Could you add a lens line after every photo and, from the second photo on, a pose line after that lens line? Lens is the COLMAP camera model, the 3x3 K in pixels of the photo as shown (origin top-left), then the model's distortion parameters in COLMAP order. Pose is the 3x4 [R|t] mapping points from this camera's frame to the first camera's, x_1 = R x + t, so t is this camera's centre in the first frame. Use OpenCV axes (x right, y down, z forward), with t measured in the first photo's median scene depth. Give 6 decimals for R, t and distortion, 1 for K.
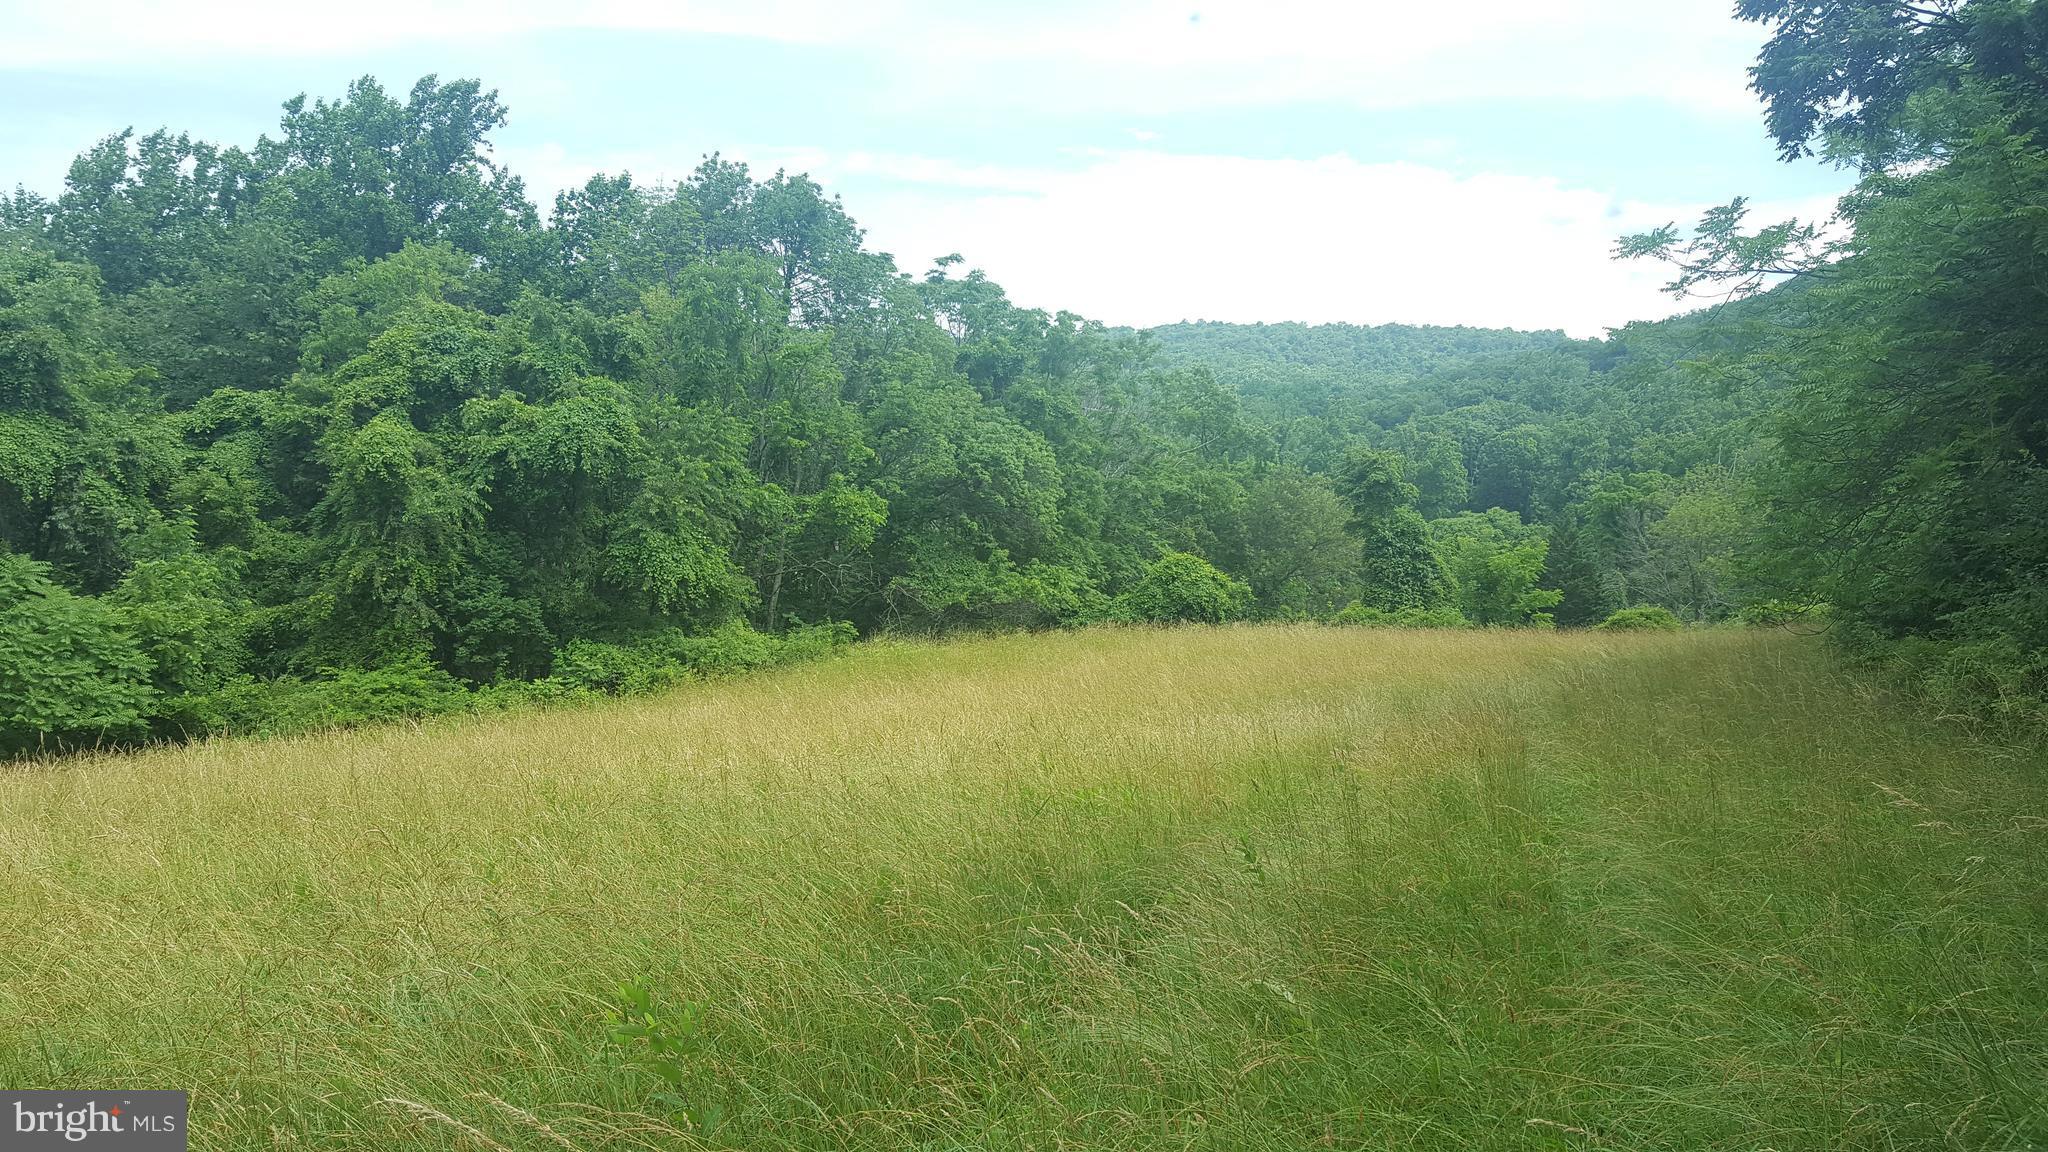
lens RADIAL K [[1526.9, 0, 1024.0], [0, 1526.9, 576.0], [0, 0, 1]] dist [0.205596, -0.408434]
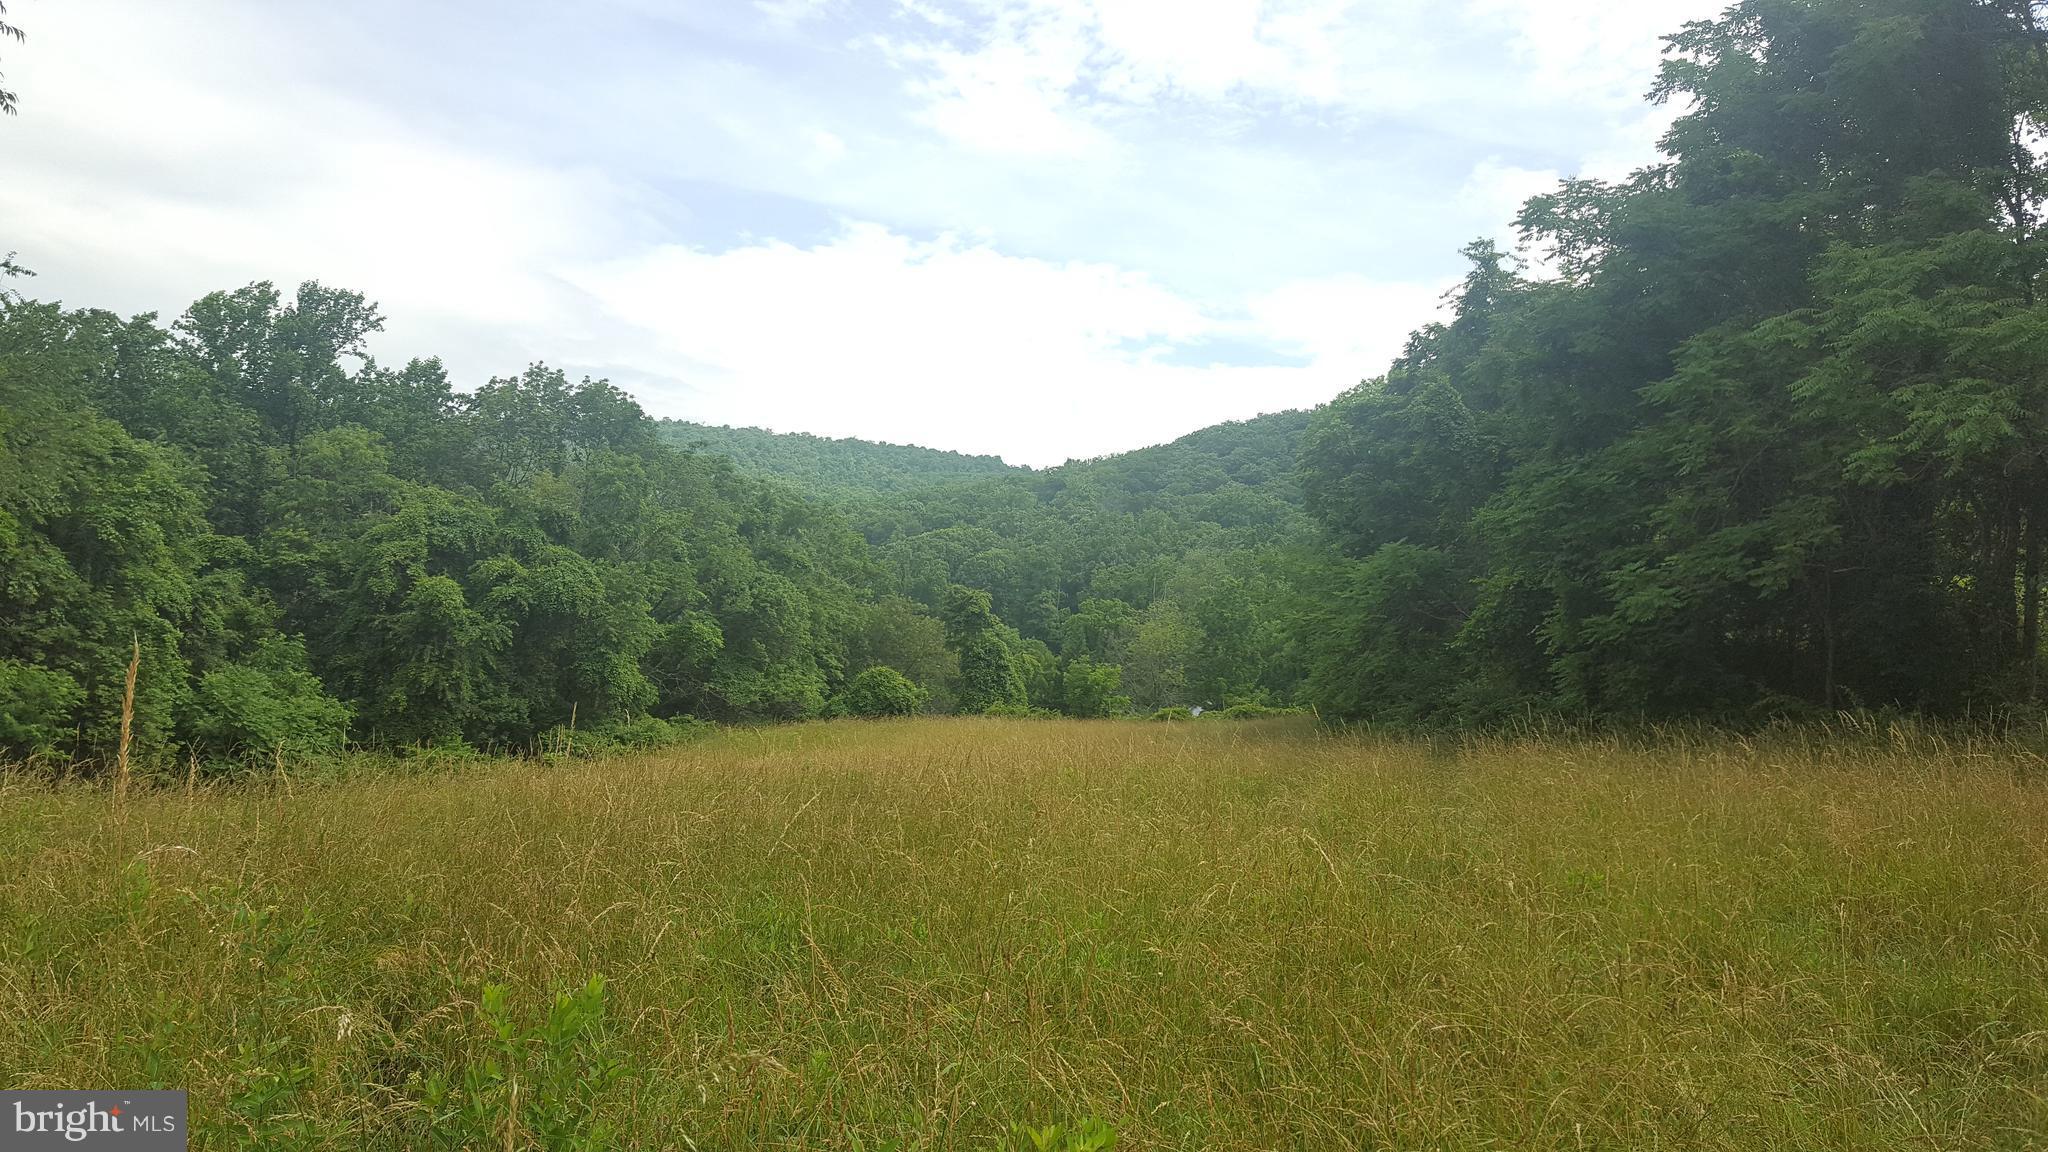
lens RADIAL K [[1526.9, 0, 1024.0], [0, 1526.9, 576.0], [0, 0, 1]] dist [0.205596, -0.408434]
pose [[0.935366, 0.036959, 0.351746, -0.277635], [-0.015028, 0.997780, -0.064877, -0.008901], [-0.353363, 0.055398, 0.933845, -0.377732]]
